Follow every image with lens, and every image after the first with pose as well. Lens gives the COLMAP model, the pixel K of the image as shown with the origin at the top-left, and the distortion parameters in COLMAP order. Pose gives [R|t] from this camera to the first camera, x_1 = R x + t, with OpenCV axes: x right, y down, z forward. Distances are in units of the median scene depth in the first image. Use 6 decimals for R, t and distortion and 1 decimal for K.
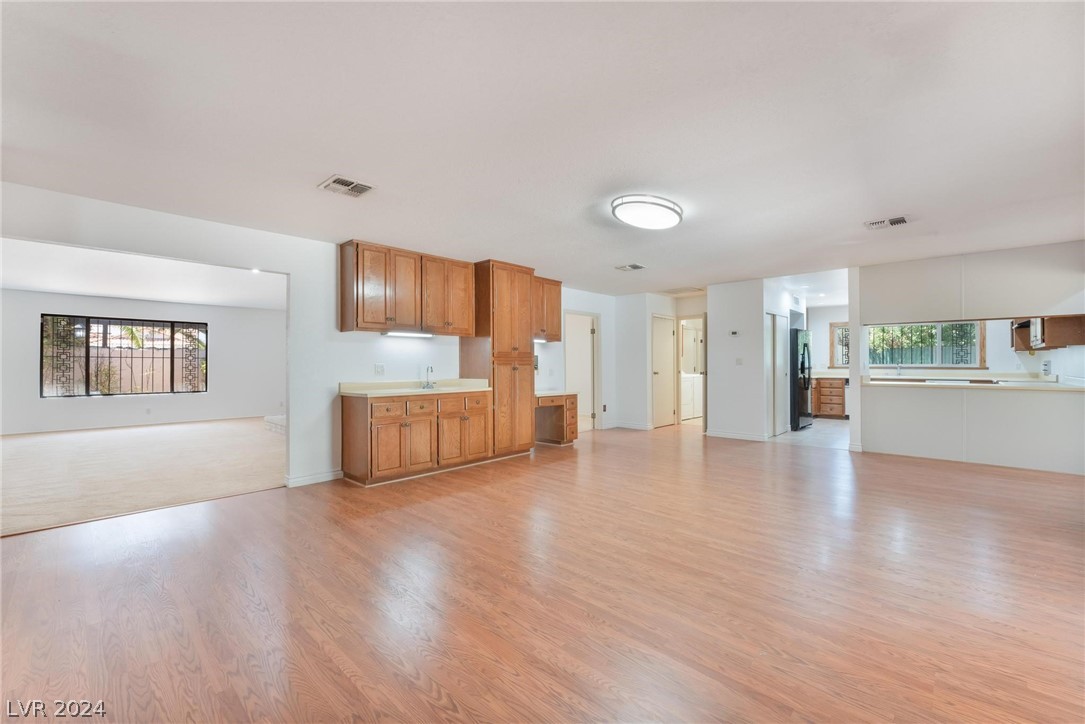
lens RADIAL K [[450.4, 0, 542.5], [0, 450.4, 362.0], [0, 0, 1]] dist [-0.001887, -0.000100]
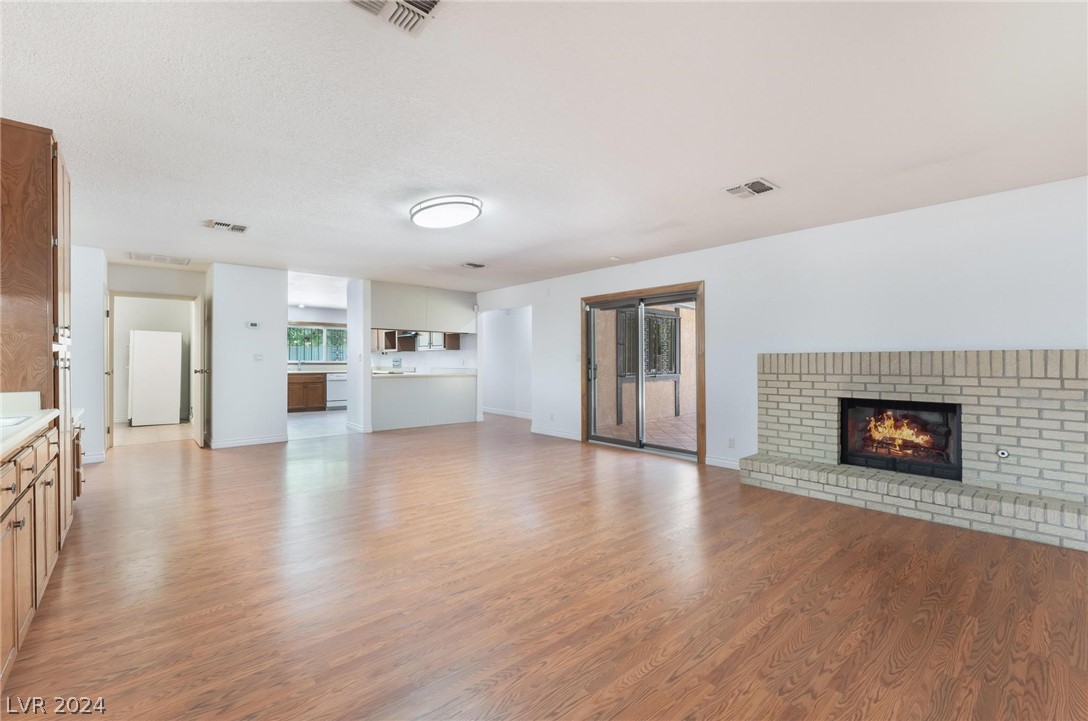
lens RADIAL K [[451.6, 0, 544.0], [0, 451.6, 360.5], [0, 0, 1]] dist [-0.001887, -0.000100]
pose [[0.106684, 0.002722, 0.994289, -0.785178], [-0.007061, 0.999973, -0.001980, 0.006676], [-0.994268, -0.006809, 0.106700, 0.684269]]
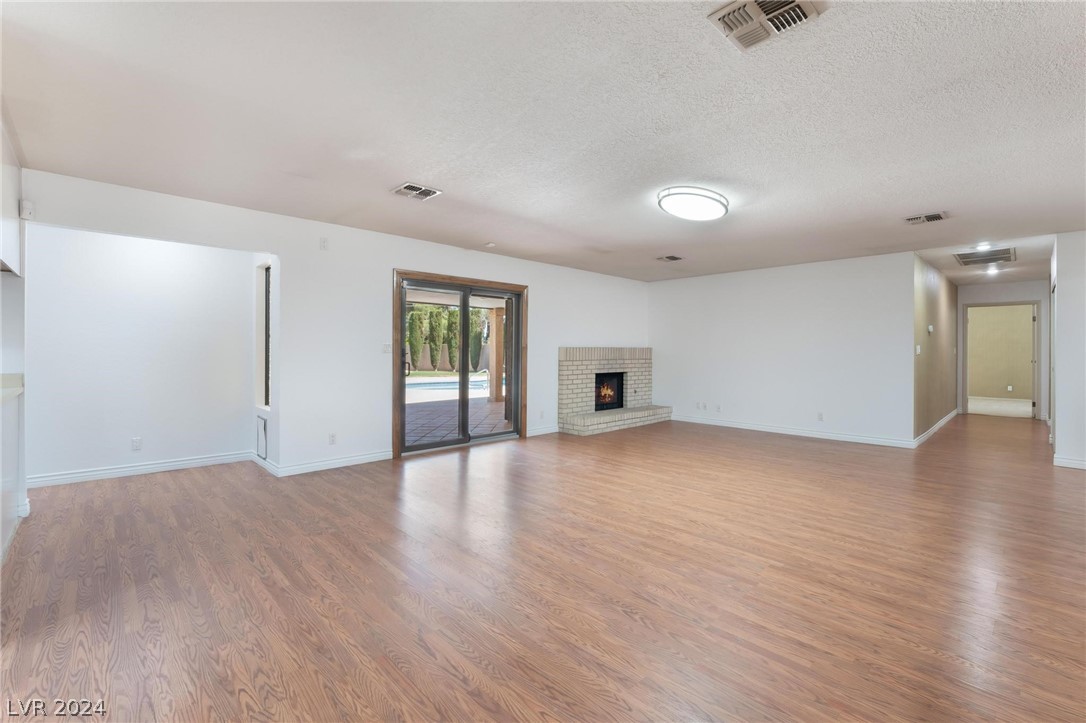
lens RADIAL K [[487.7, 0, 523.3], [0, 487.7, 360.4], [0, 0, 1]] dist [-0.000395, -0.000014]
pose [[-0.996254, -0.002855, 0.086425, 0.540875], [-0.001673, 0.999904, 0.013744, 0.007678], [-0.086456, 0.013548, -0.996164, 2.194237]]
